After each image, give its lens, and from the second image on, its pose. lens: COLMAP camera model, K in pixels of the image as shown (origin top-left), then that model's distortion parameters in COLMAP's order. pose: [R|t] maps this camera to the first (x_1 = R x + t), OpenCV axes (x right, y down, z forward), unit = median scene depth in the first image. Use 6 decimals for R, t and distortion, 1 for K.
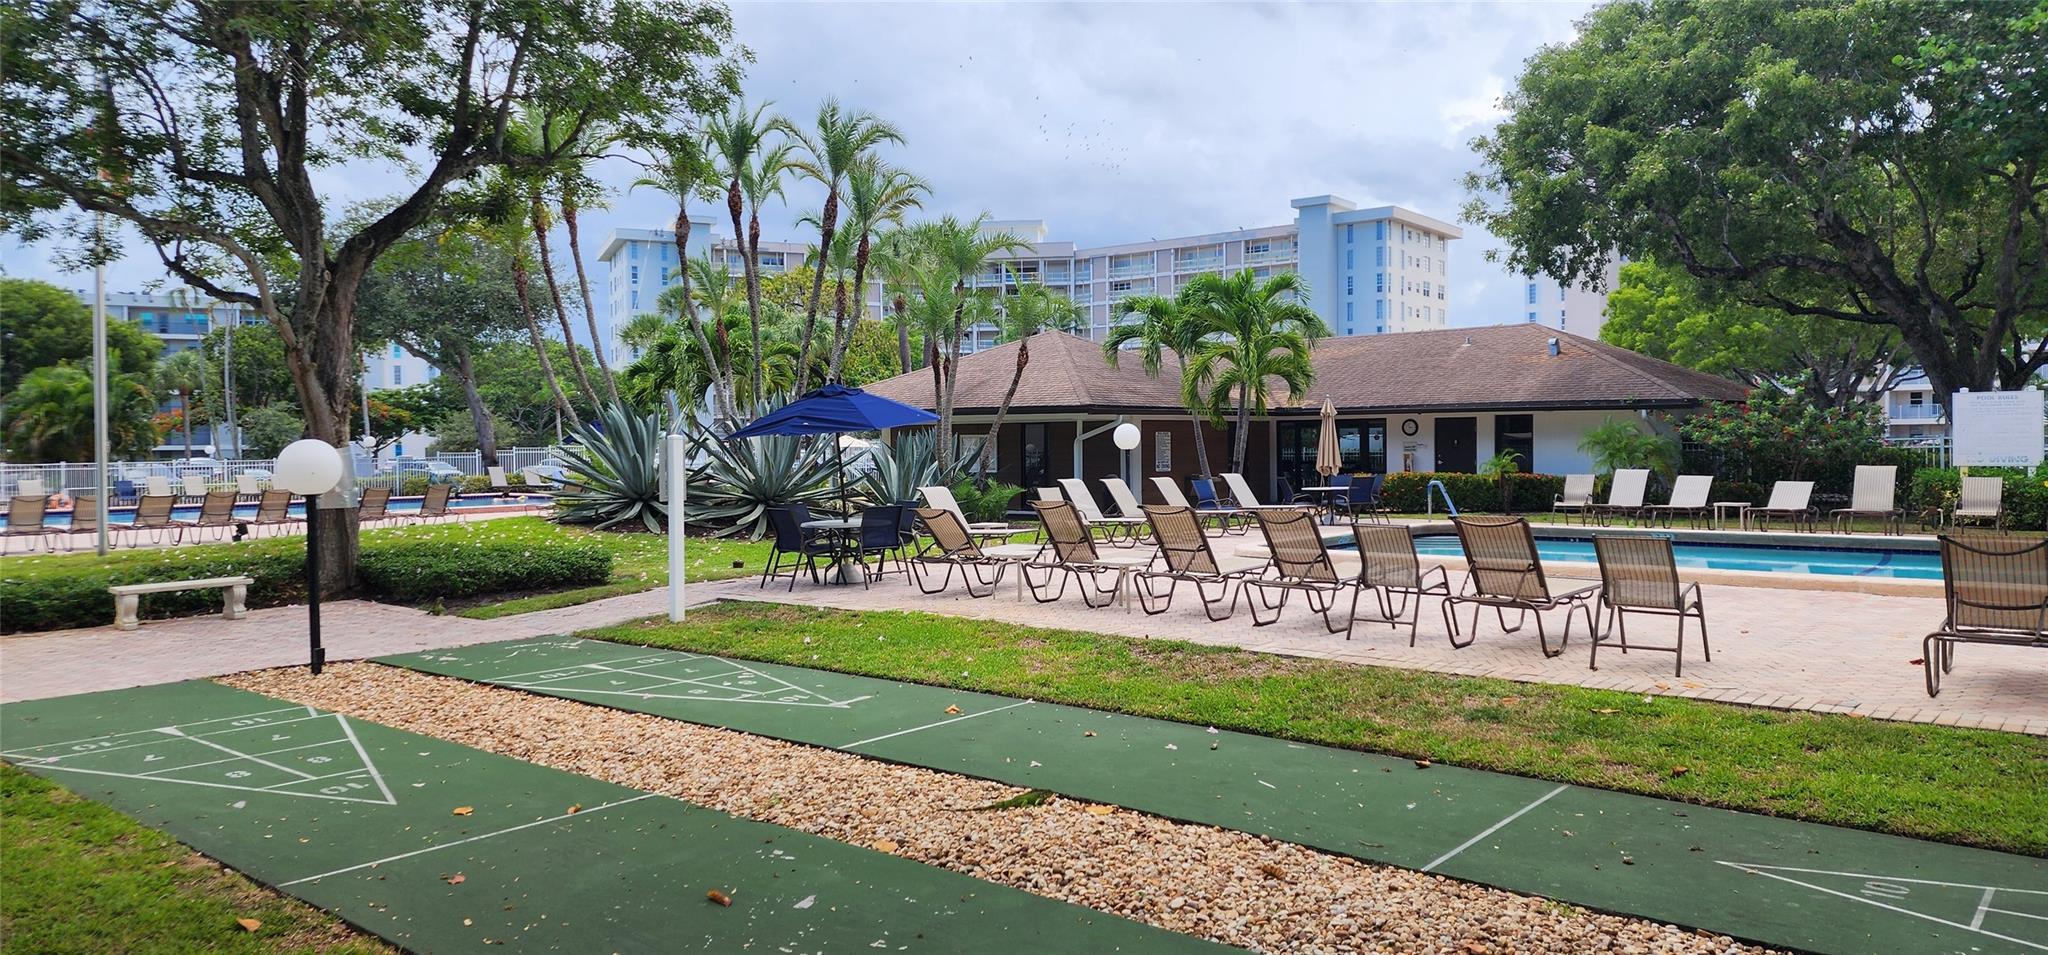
lens RADIAL K [[1393.9, 0, 1005.5], [0, 1393.9, 487.2], [0, 0, 1]] dist [0.061829, -0.054051]
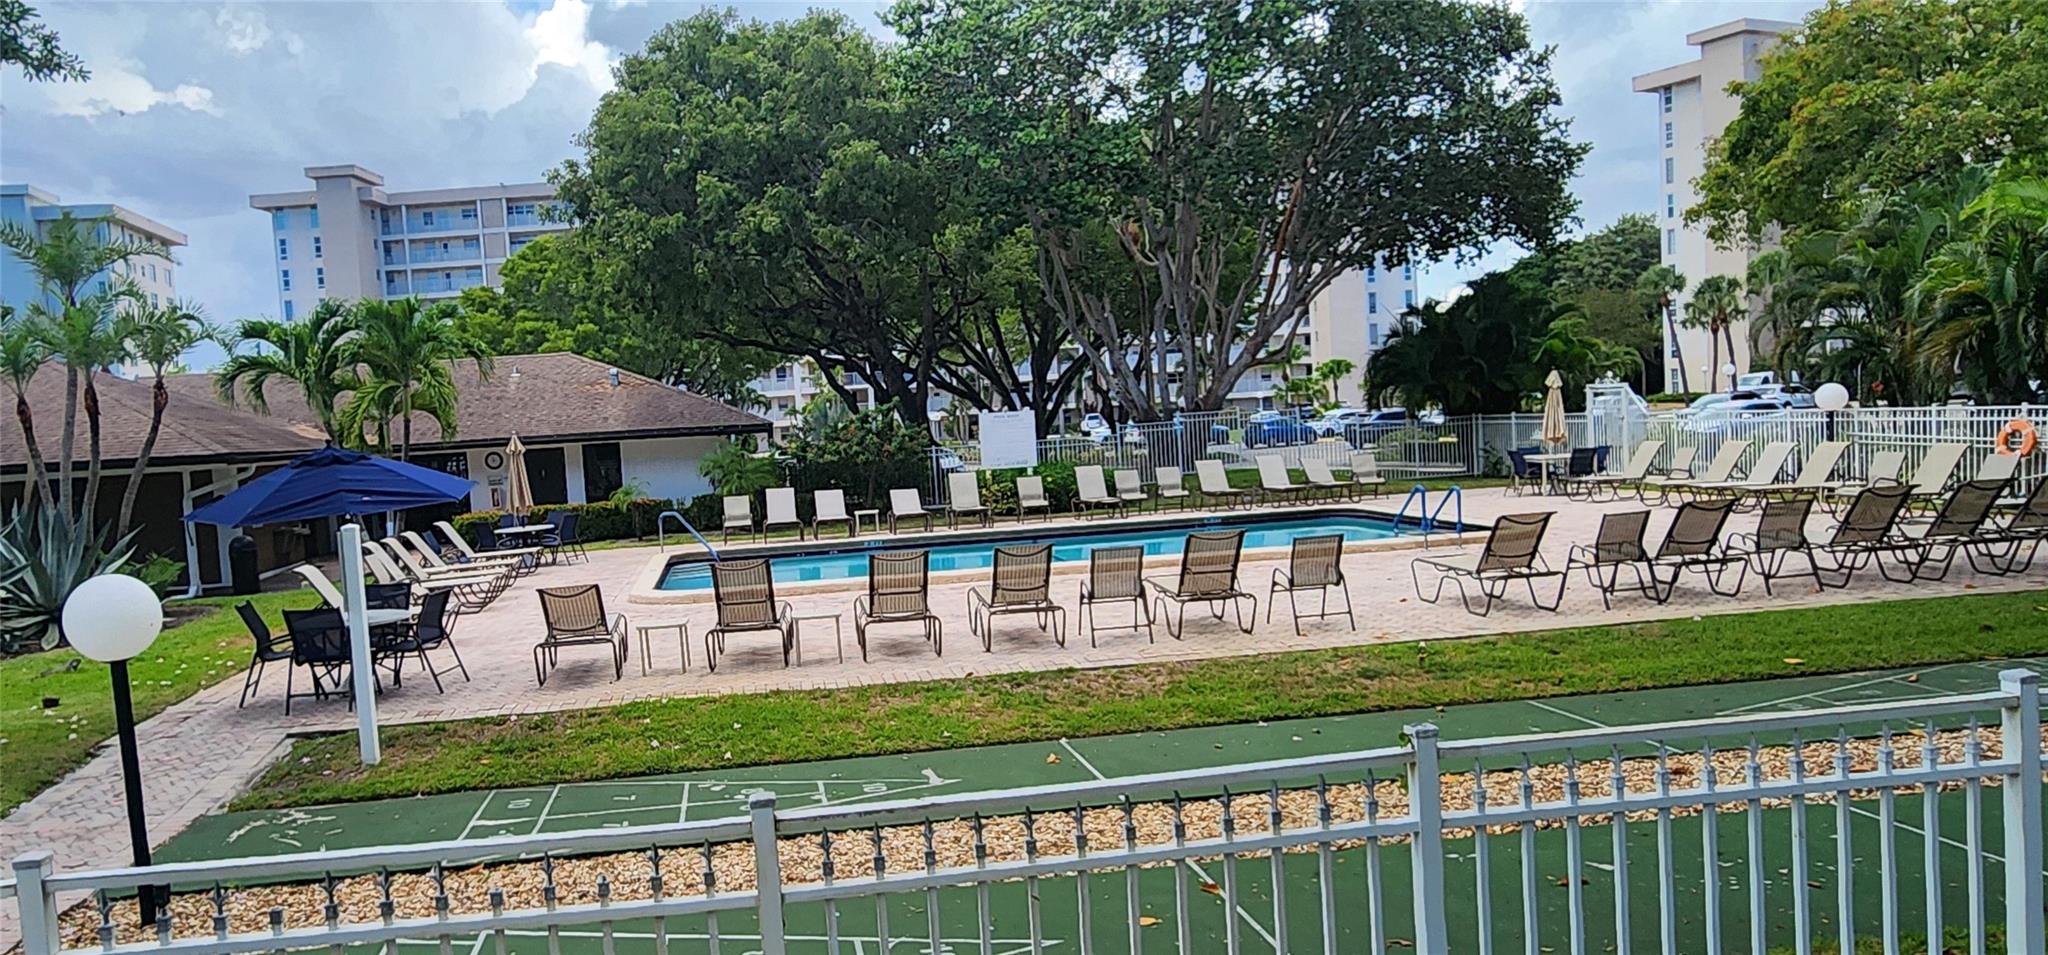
lens RADIAL K [[1443.0, 0, 1021.6], [0, 1443.0, 470.0], [0, 0, 1]] dist [-0.003286, 0.000067]
pose [[0.675172, -0.055493, 0.735570, -0.281270], [0.076081, 0.997087, 0.005388, -0.020158], [-0.733727, 0.052325, 0.677427, 0.092287]]
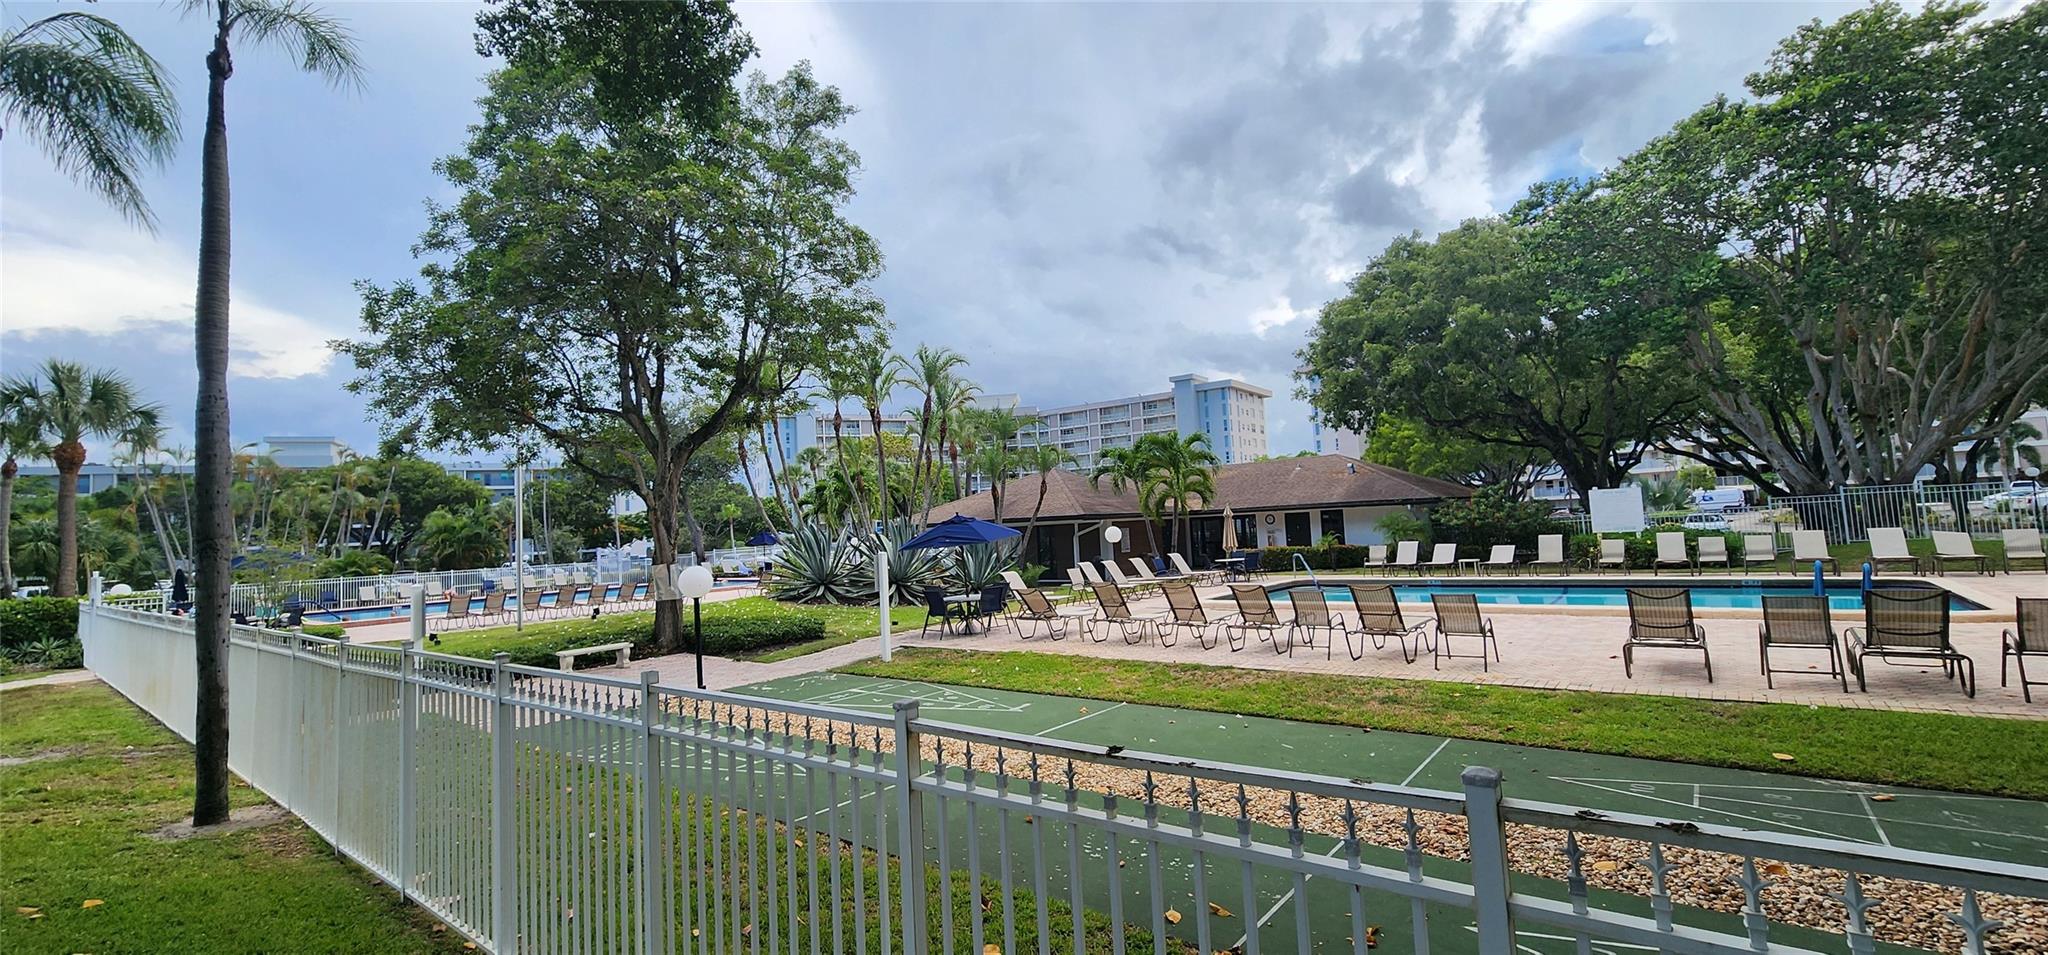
lens RADIAL K [[865.3, 0, 1008.7], [0, 865.3, 473.1], [0, 0, 1]] dist [-0.004461, 0.000579]
pose [[0.999193, -0.038402, 0.011814, -0.046249], [0.039383, 0.994336, -0.098714, -0.011442], [-0.007956, 0.099099, 0.995046, -0.038972]]
